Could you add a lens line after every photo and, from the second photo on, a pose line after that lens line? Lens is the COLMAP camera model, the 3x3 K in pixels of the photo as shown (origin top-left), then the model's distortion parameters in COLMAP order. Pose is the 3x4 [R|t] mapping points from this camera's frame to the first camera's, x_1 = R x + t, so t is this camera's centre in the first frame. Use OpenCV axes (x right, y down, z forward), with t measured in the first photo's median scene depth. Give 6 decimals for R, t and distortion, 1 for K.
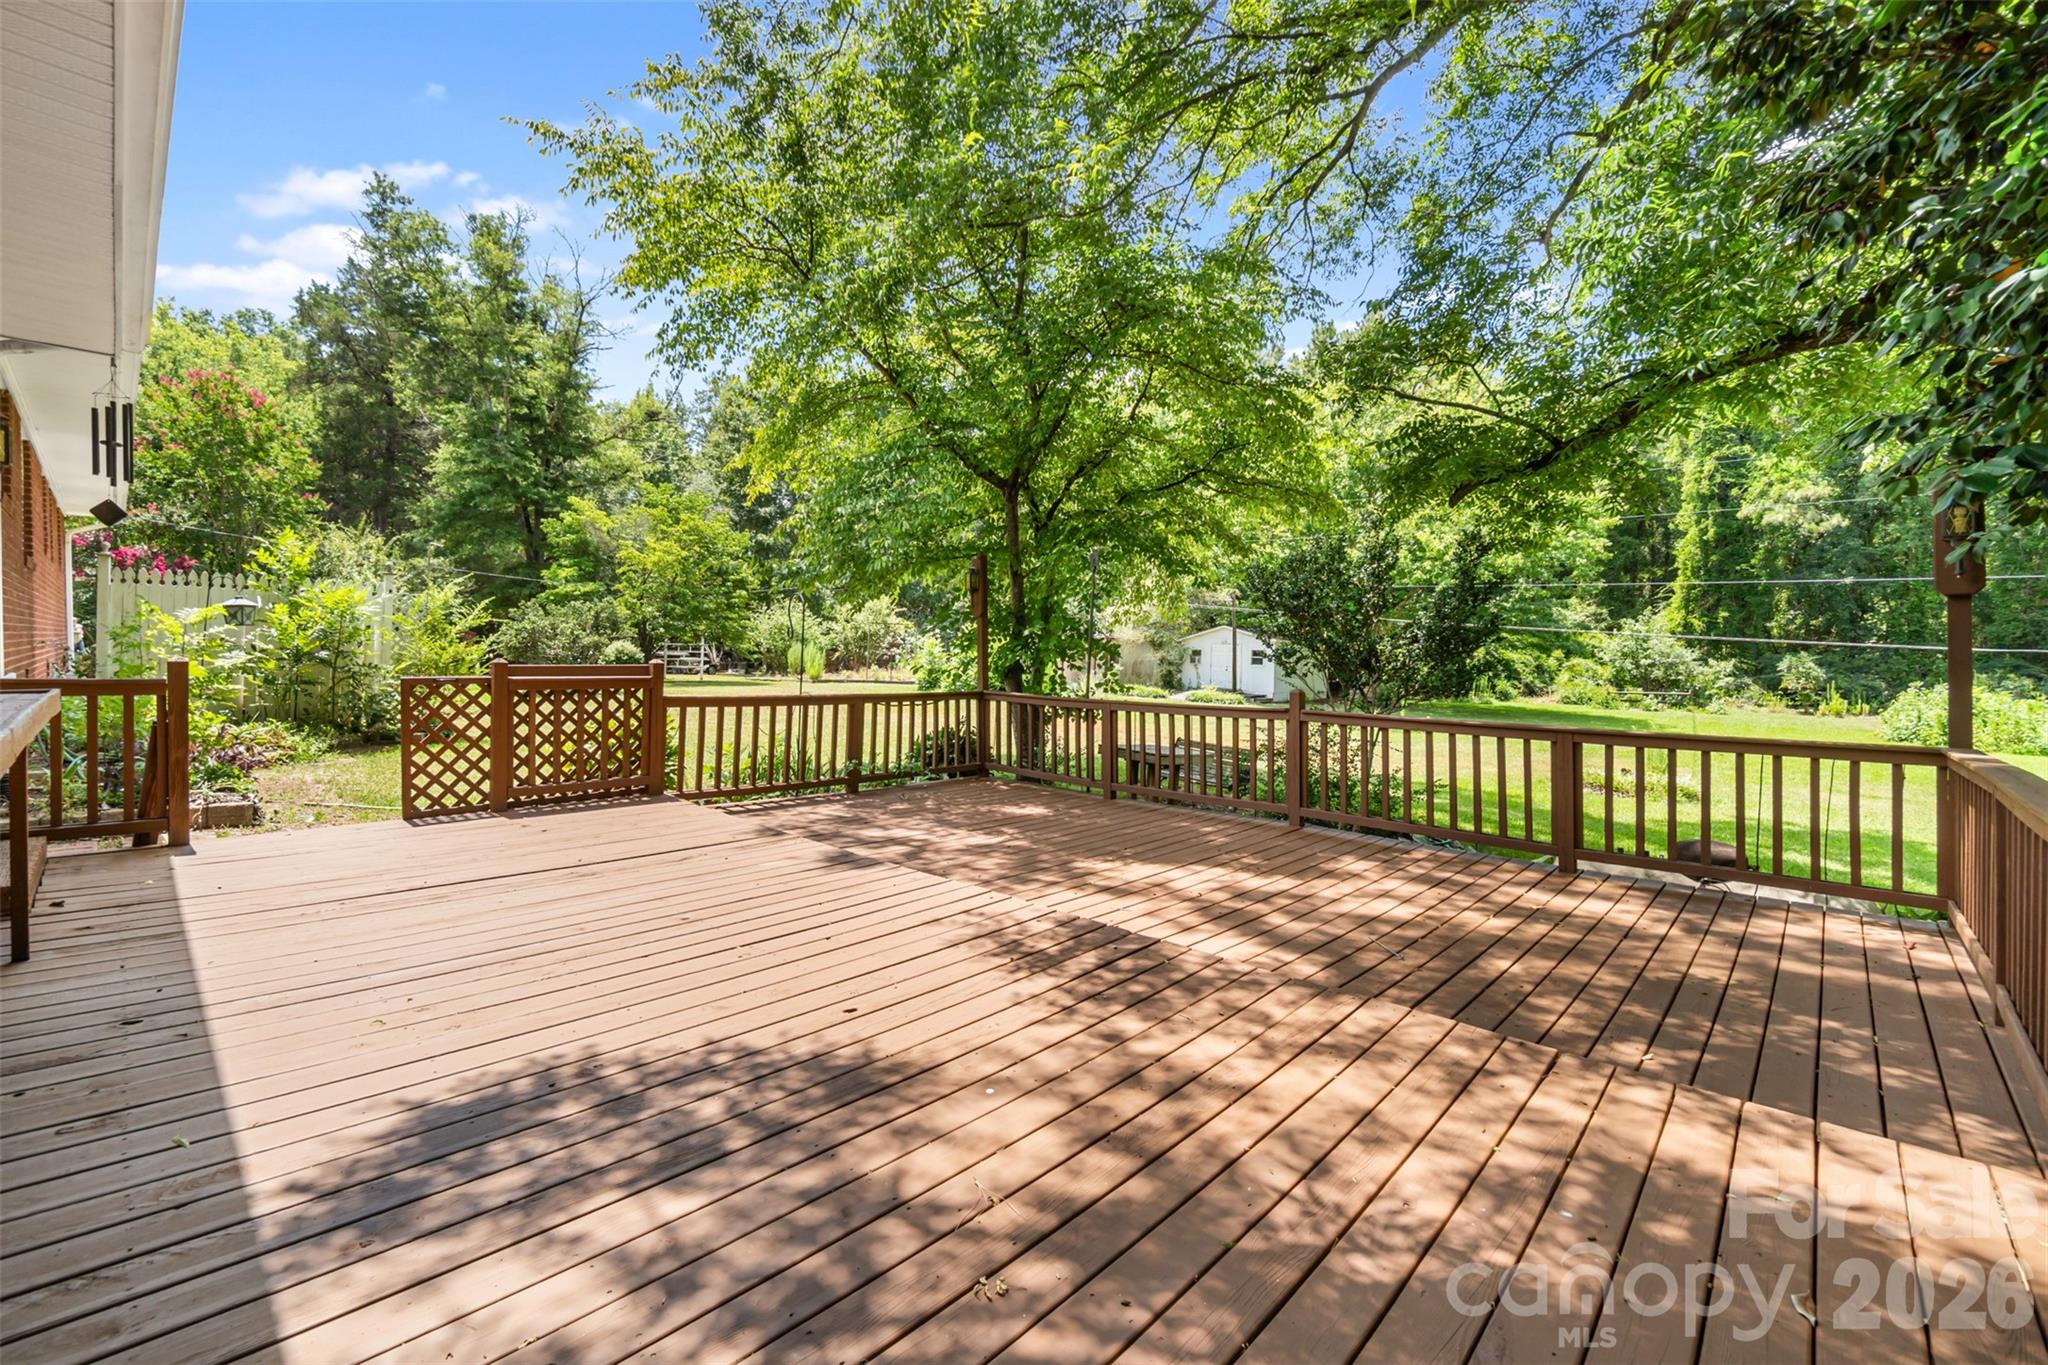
lens RADIAL K [[890.1, 0, 1007.9], [0, 890.1, 669.7], [0, 0, 1]] dist [-0.002612, -0.000099]
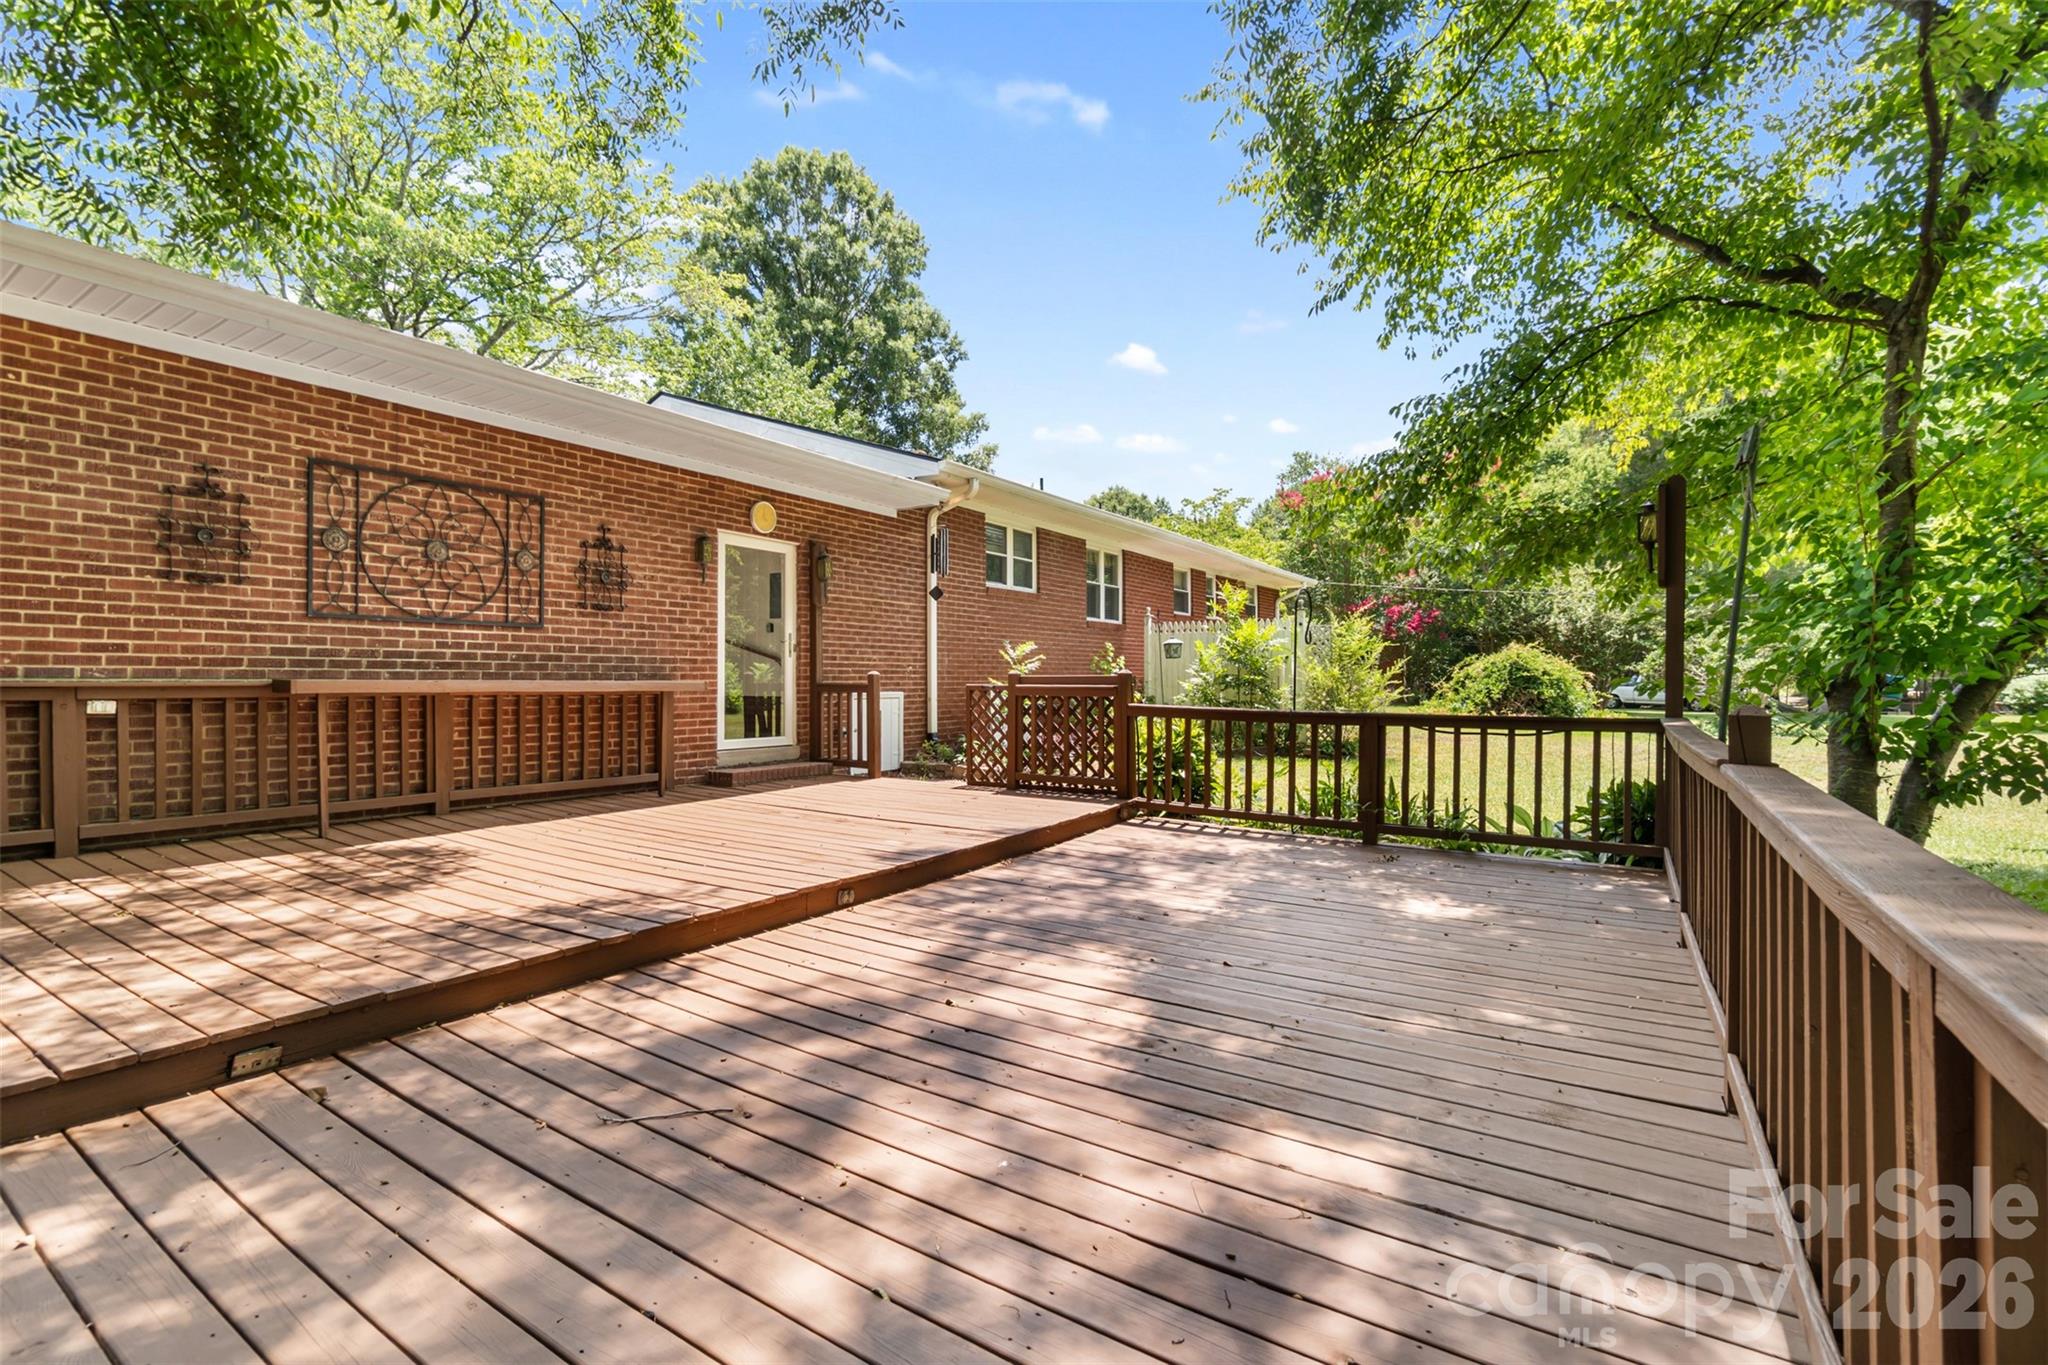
lens RADIAL K [[890.1, 0, 1012.9], [0, 890.1, 683.7], [0, 0, 1]] dist [-0.002612, -0.000099]
pose [[0.172137, -0.011462, -0.985006, 0.897087], [-0.014832, 0.999789, -0.014227, 0.030709], [0.984961, 0.017059, 0.171931, 0.967680]]
